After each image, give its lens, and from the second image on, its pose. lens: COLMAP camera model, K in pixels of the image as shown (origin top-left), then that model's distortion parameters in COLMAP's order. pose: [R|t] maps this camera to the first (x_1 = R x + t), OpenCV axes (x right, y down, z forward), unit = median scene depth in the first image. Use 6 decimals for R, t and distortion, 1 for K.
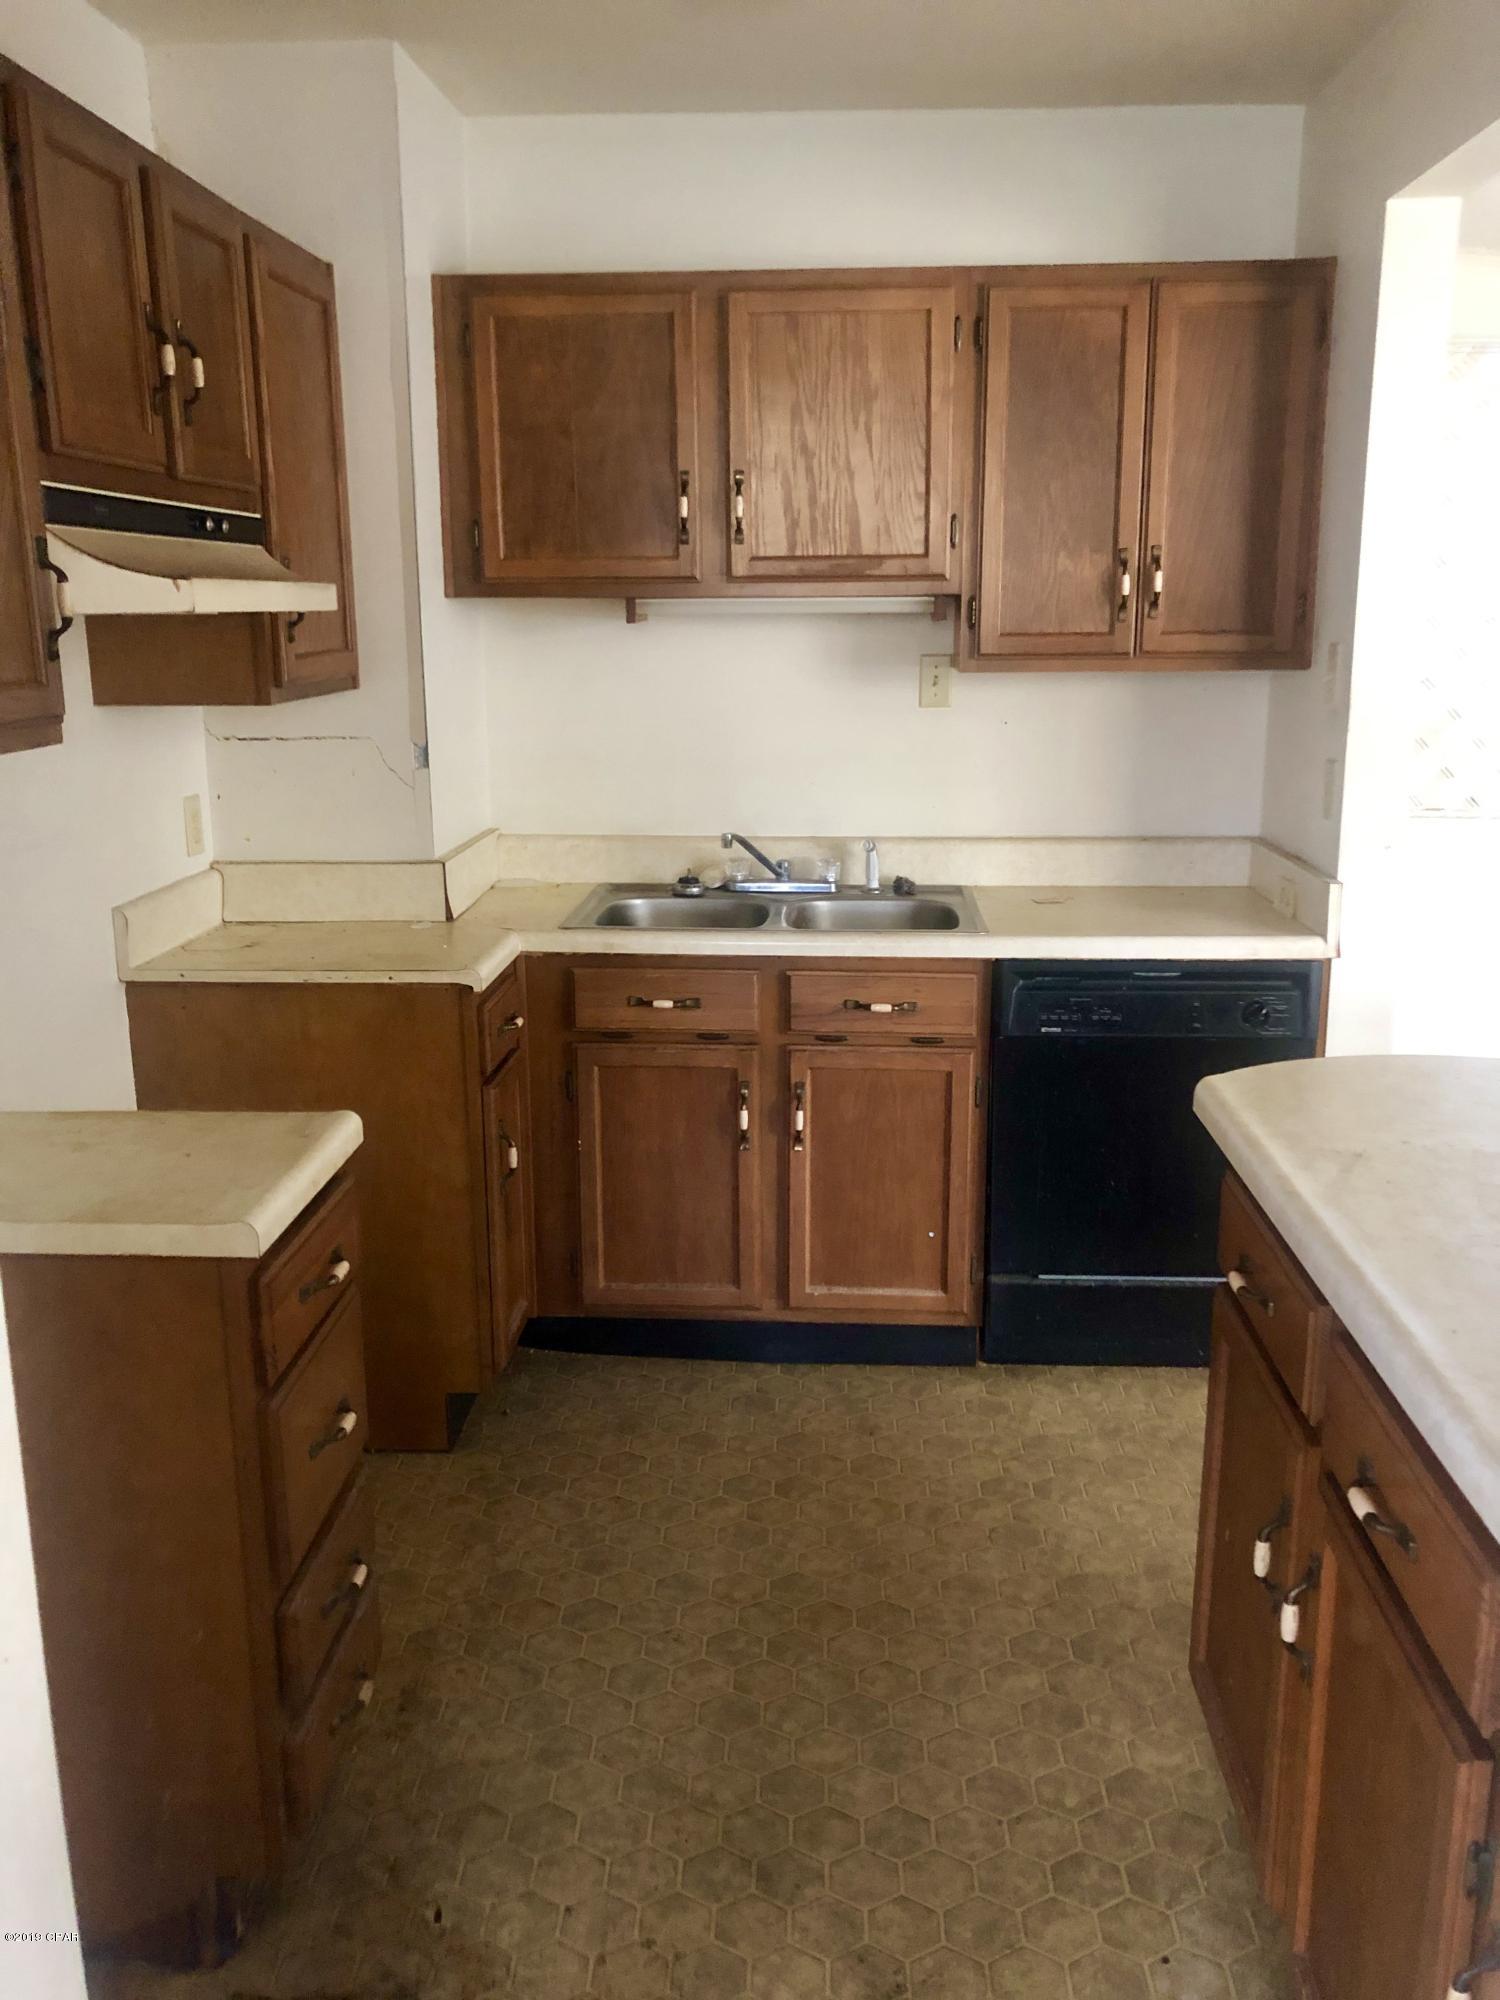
lens RADIAL K [[1656.1, 0, 757.4], [0, 1656.1, 998.4], [0, 0, 1]] dist [0.020673, 0.003585]
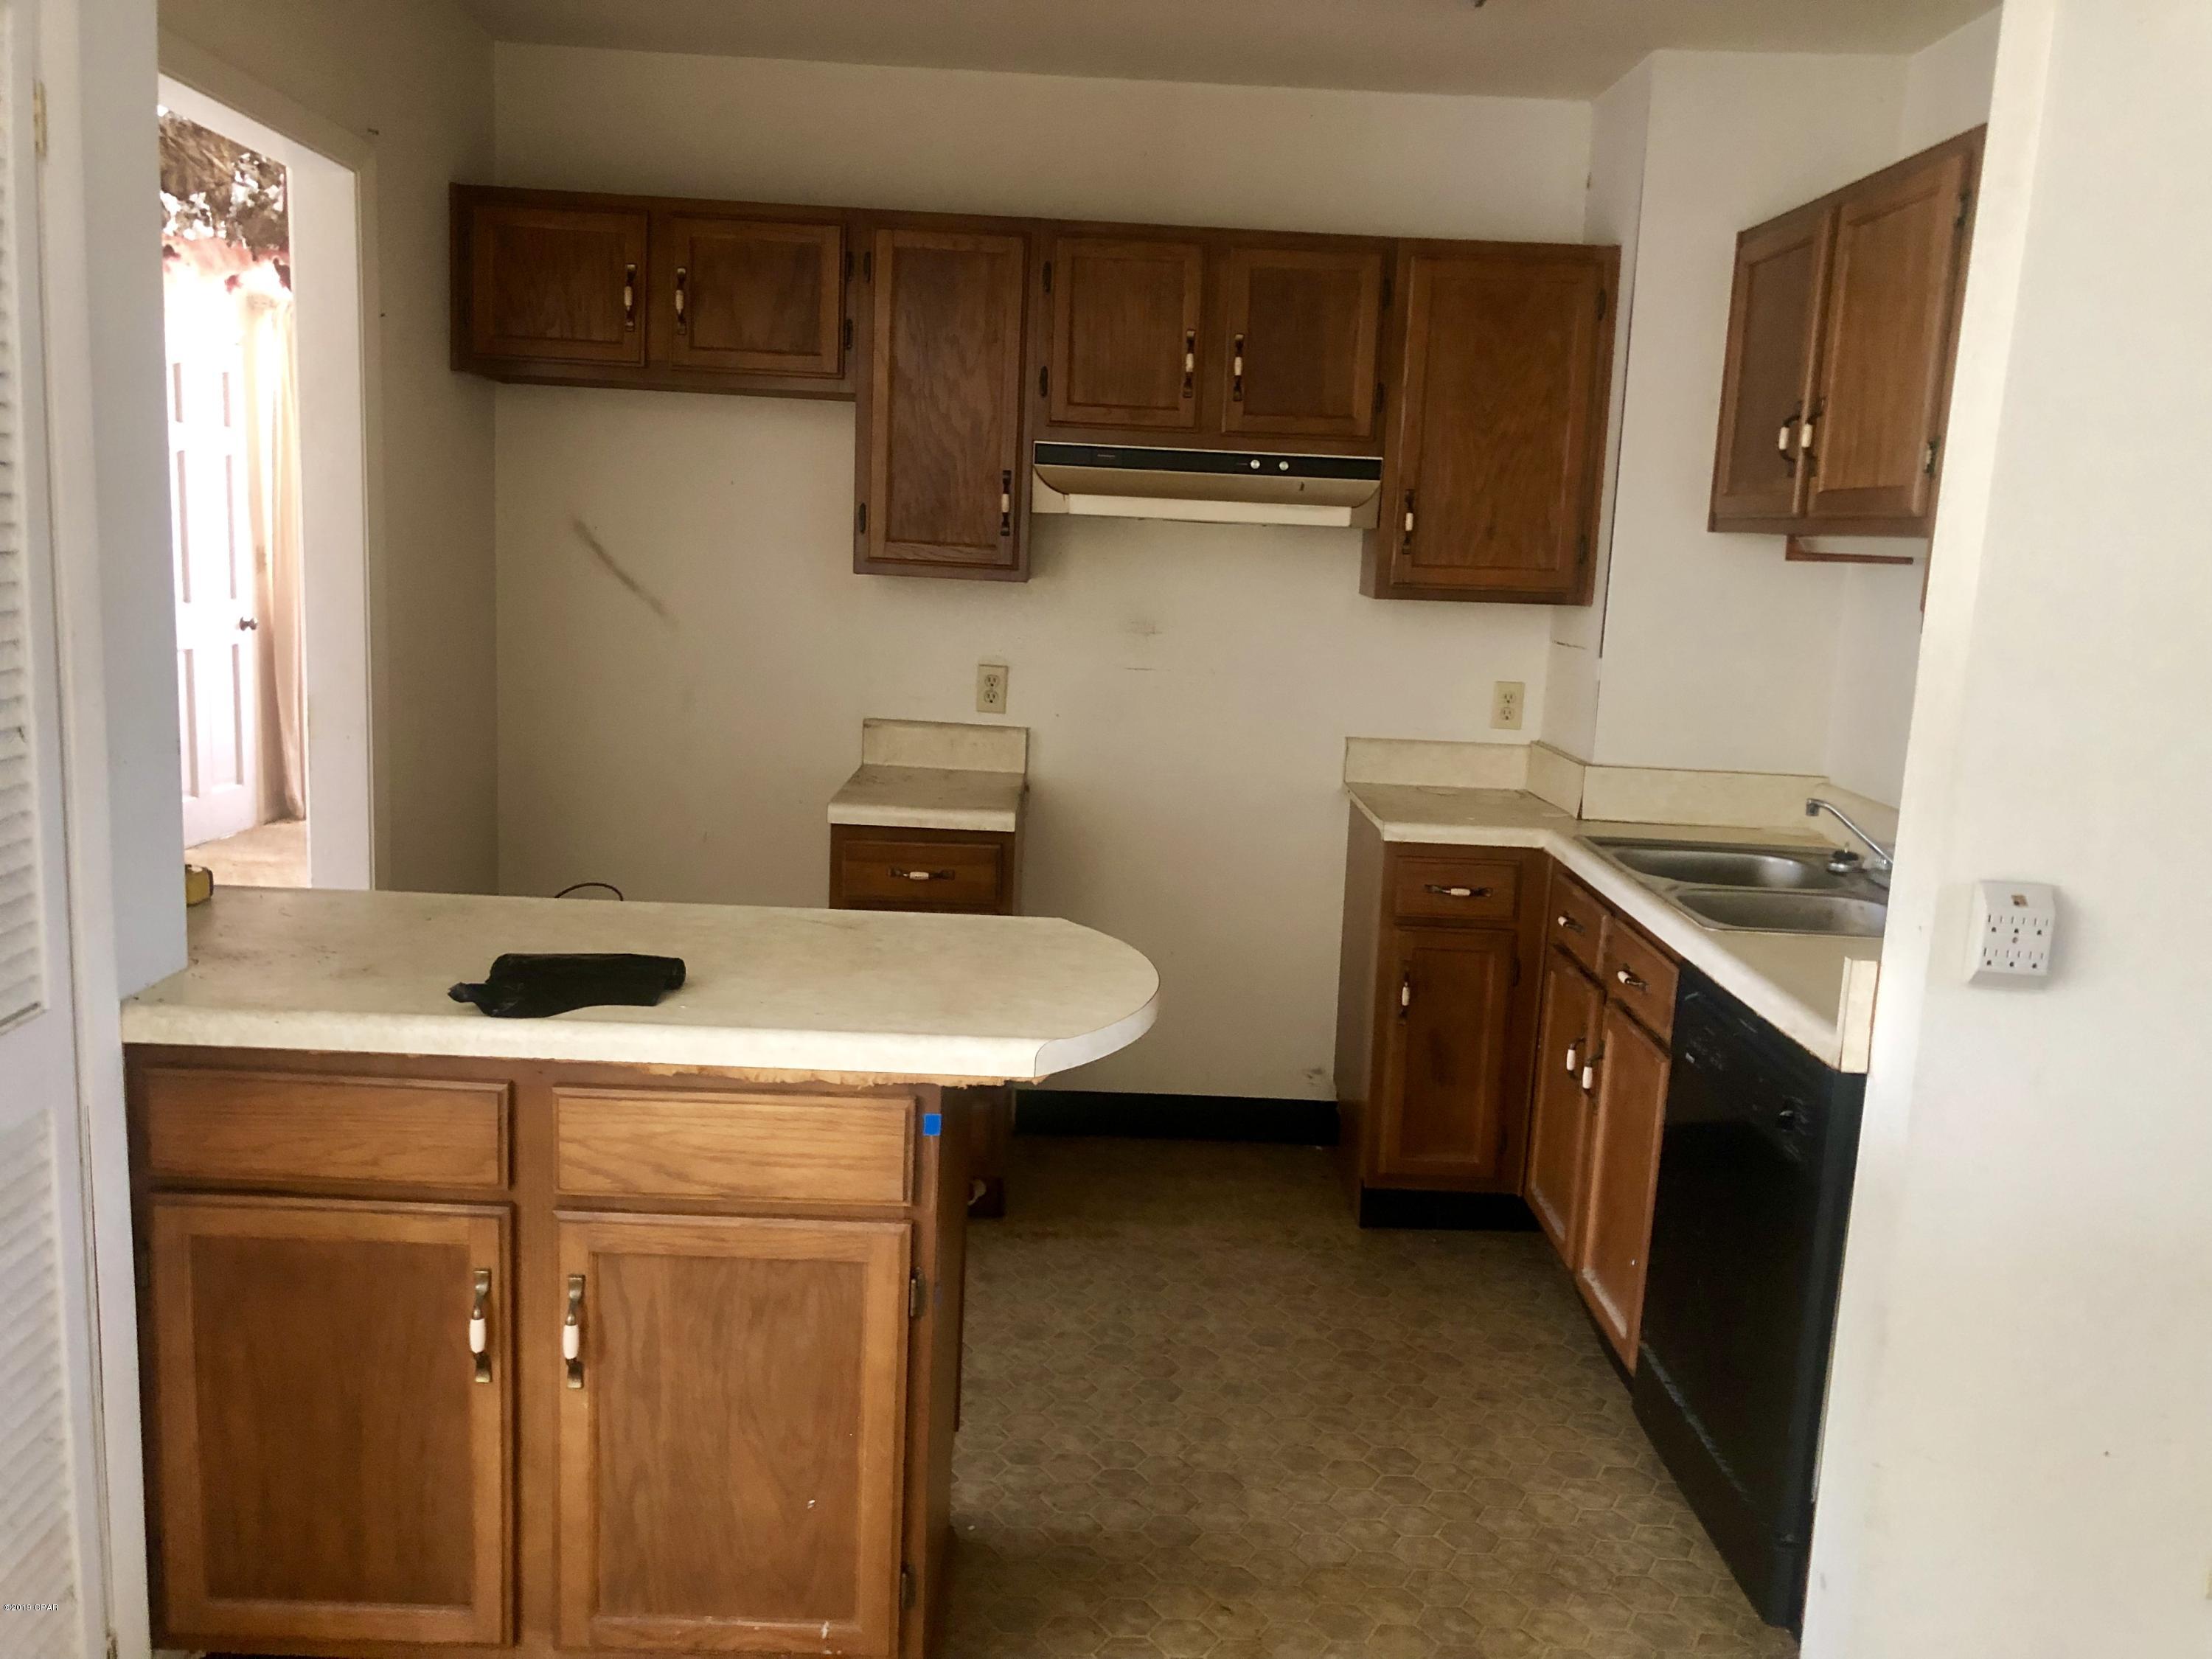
lens RADIAL K [[1831.6, 0, 1112.0], [0, 1831.6, 832.1], [0, 0, 1]] dist [0.020673, 0.003585]
pose [[0.045157, 0.171852, -0.984087, 1.186771], [-0.272850, 0.949758, 0.153337, -0.166416], [0.960996, 0.261584, 0.089779, 0.720505]]
